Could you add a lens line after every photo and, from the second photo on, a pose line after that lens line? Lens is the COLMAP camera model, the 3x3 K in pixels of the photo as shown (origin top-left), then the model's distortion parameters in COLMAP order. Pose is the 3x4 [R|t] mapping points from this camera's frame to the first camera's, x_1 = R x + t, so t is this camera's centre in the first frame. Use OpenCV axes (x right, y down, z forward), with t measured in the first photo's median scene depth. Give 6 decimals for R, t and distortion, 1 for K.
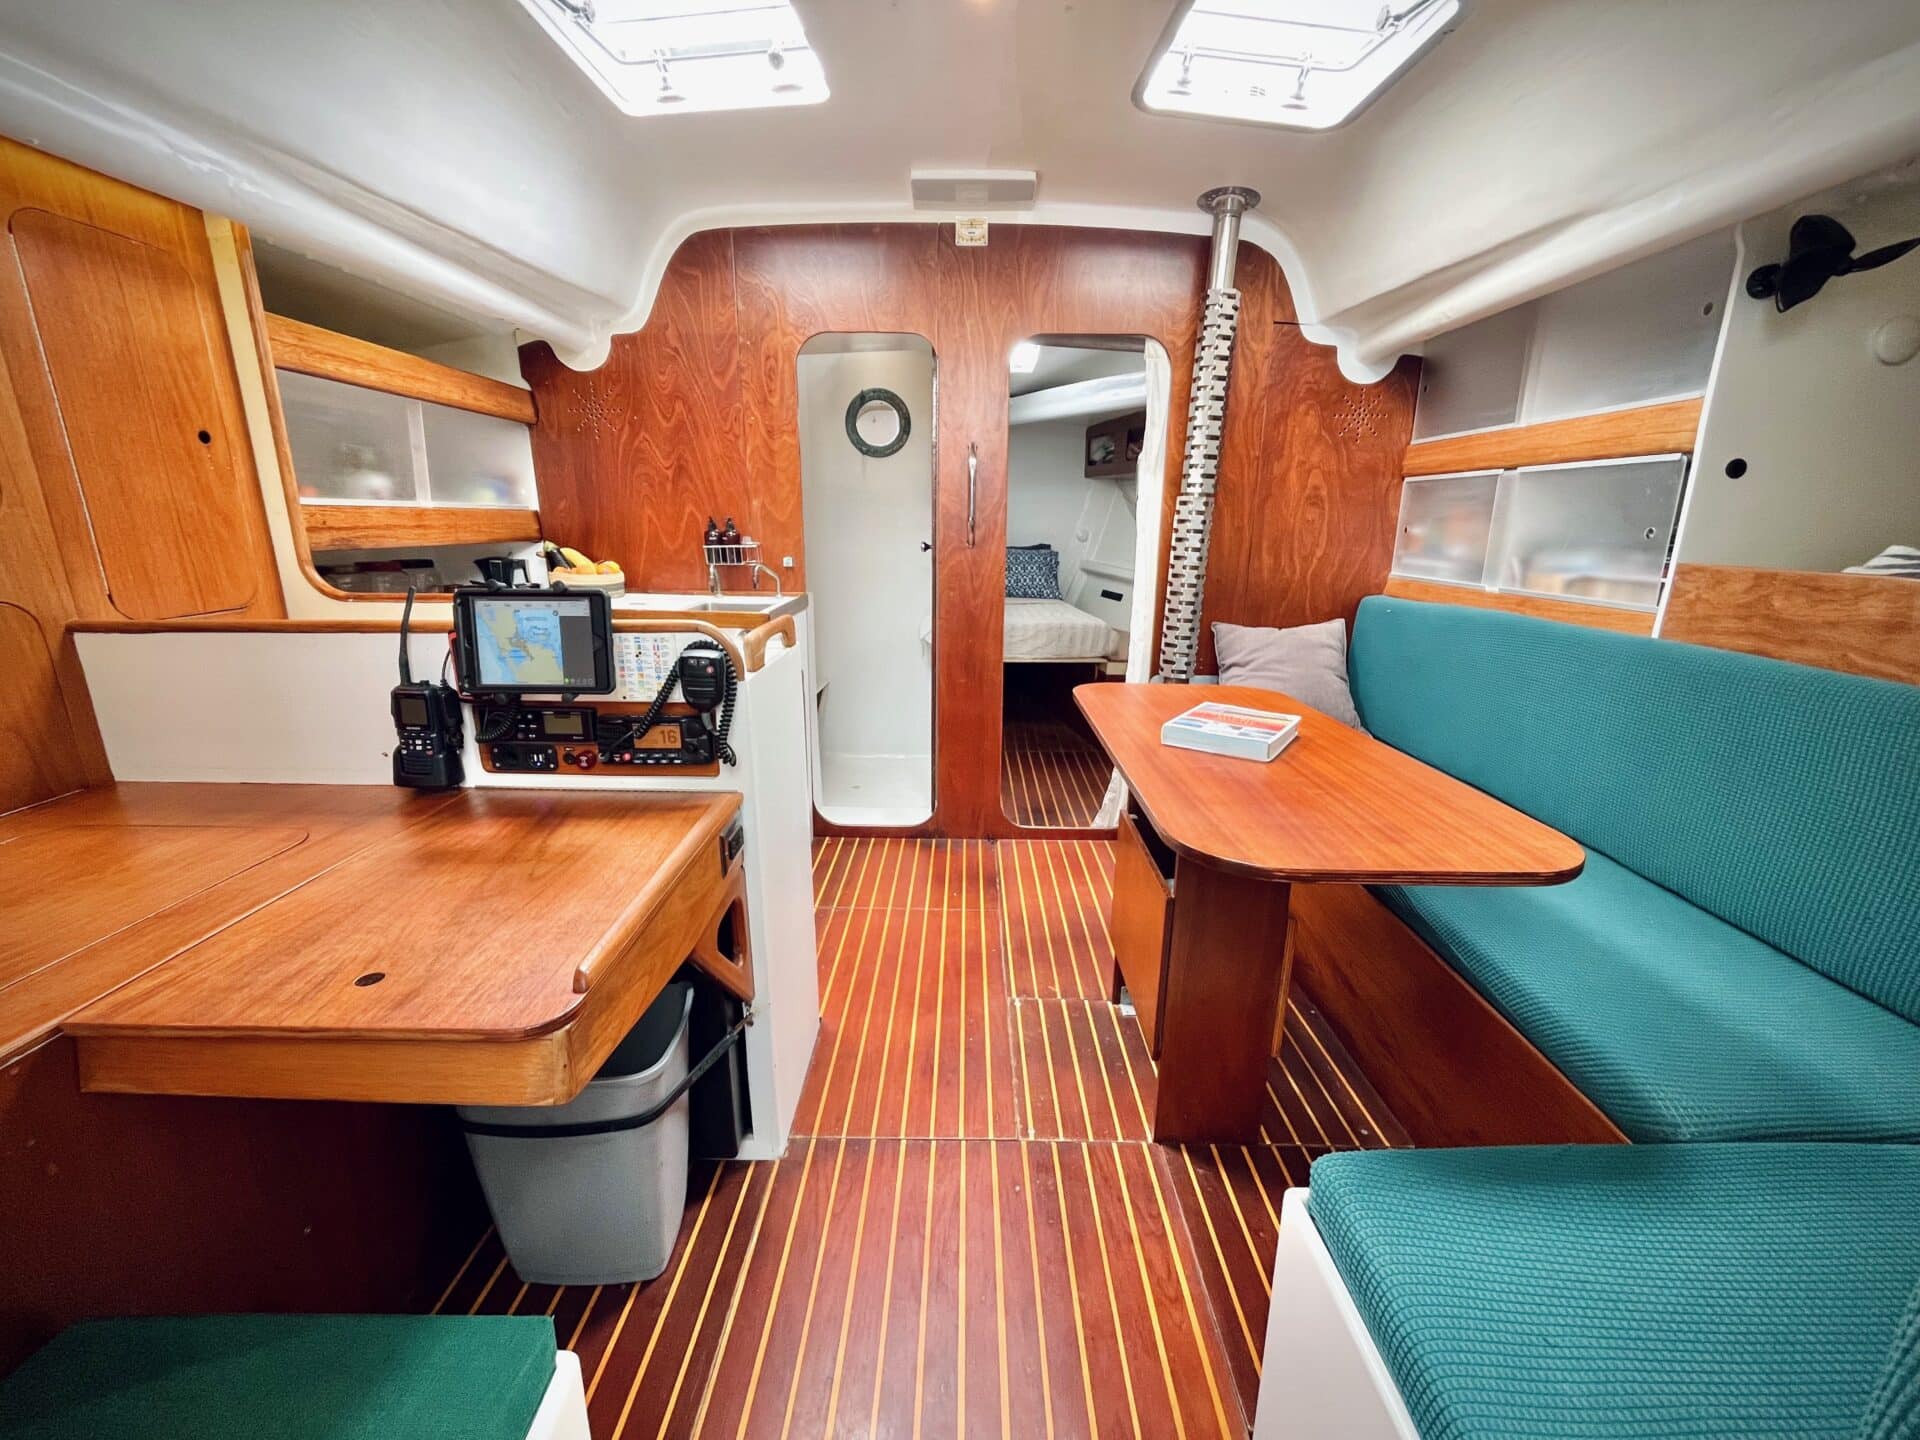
lens RADIAL K [[779.6, 0, 954.3], [0, 779.6, 720.4], [0, 0, 1]] dist [-0.000563, -0.000036]
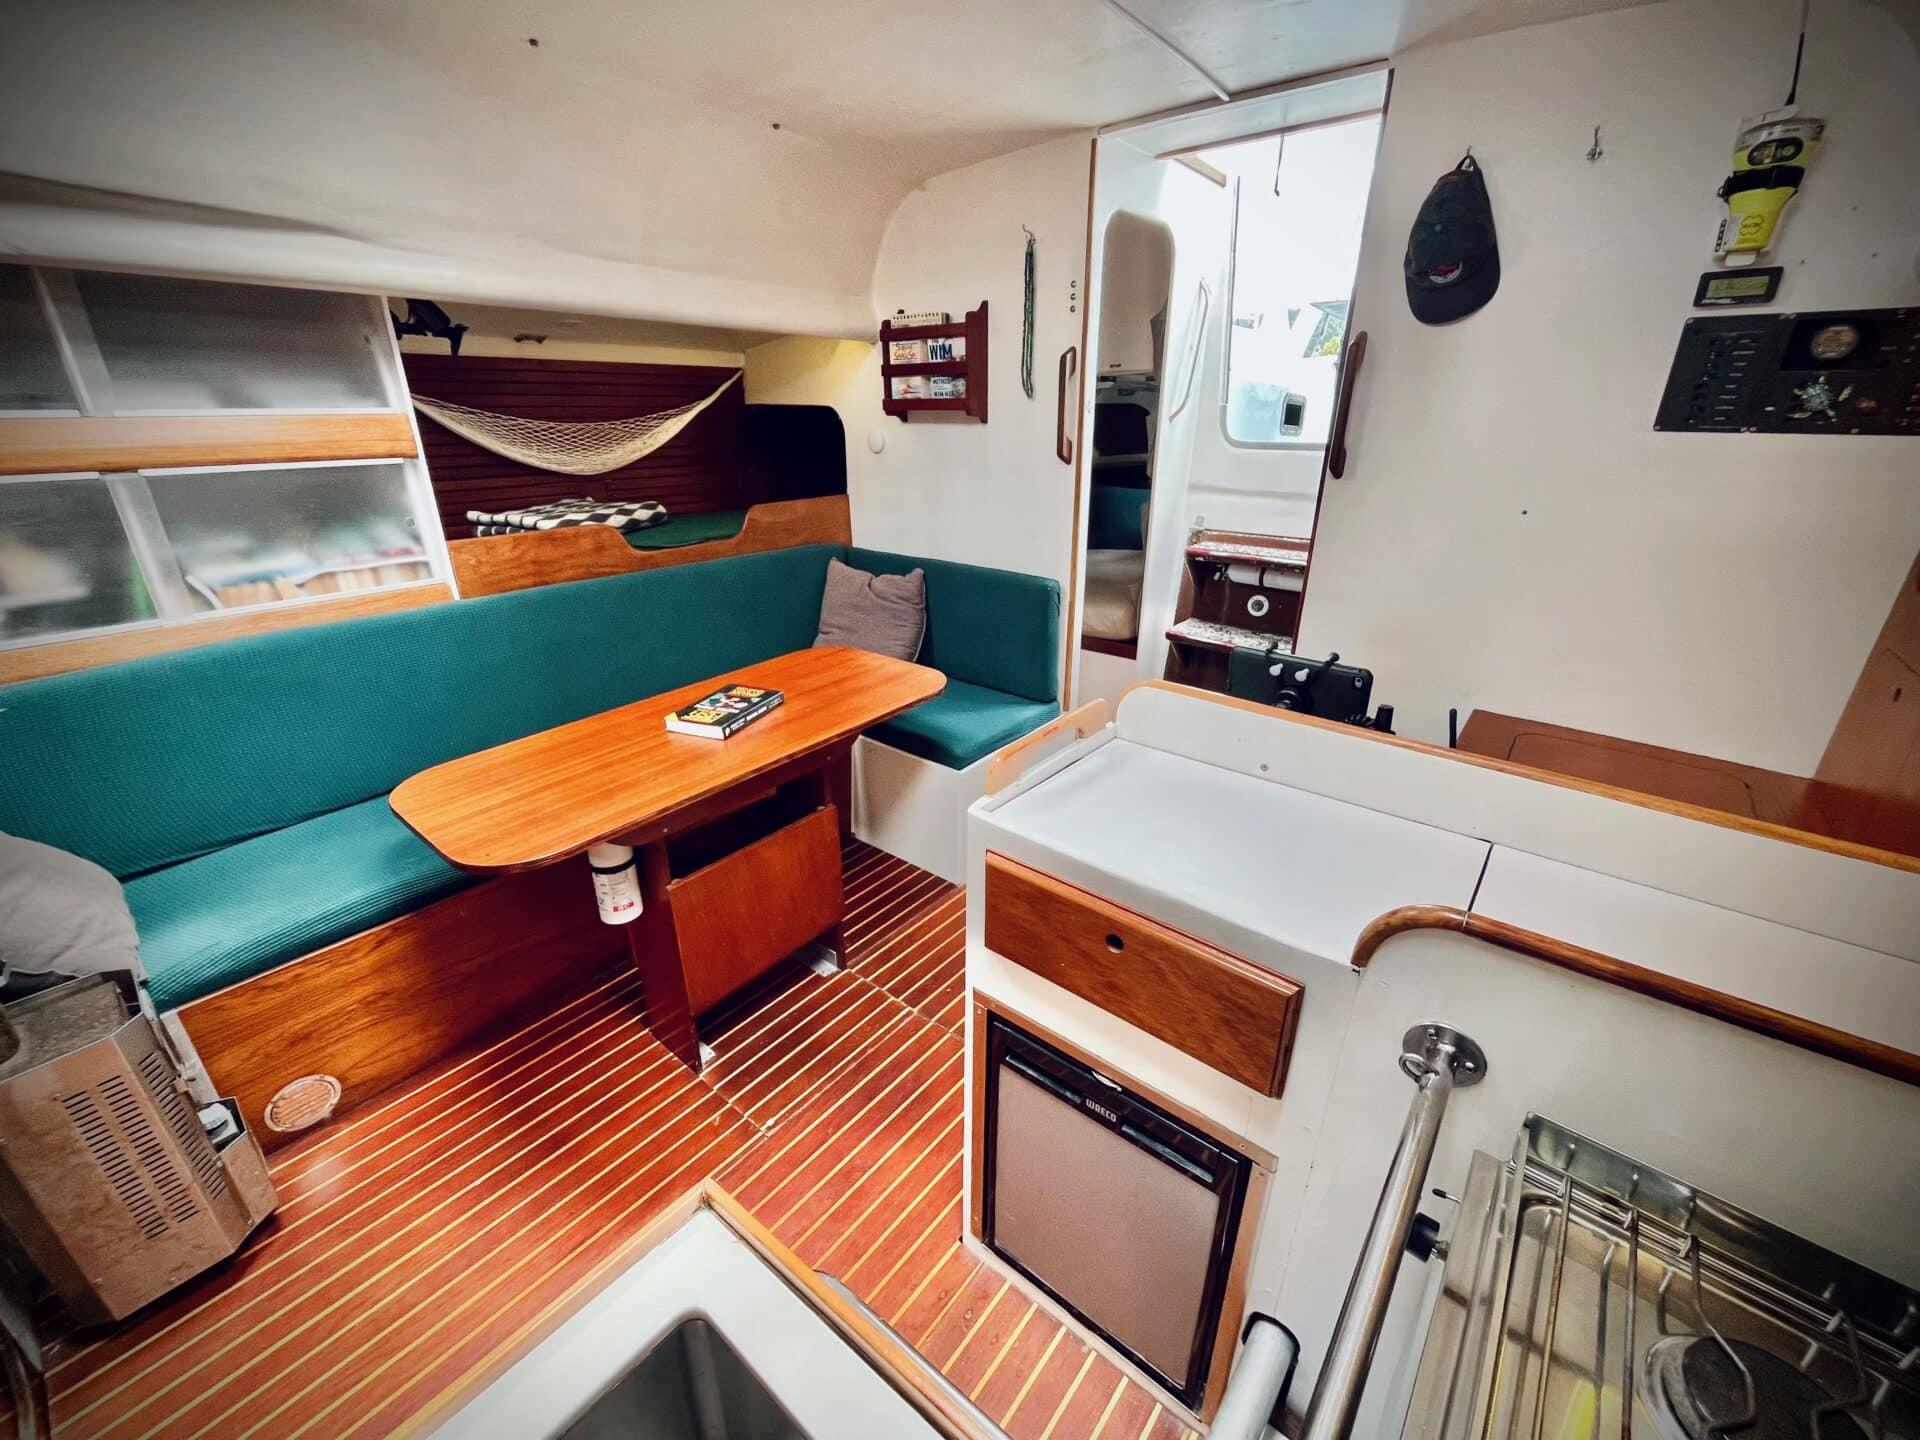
lens RADIAL K [[779.6, 0, 955.3], [0, 779.6, 721.6], [0, 0, 1]] dist [-0.000563, -0.000036]
pose [[-0.778512, -0.250537, 0.575456, -0.545861], [0.148147, 0.817611, 0.556386, -0.532382], [-0.609894, 0.518405, -0.599404, 1.355085]]
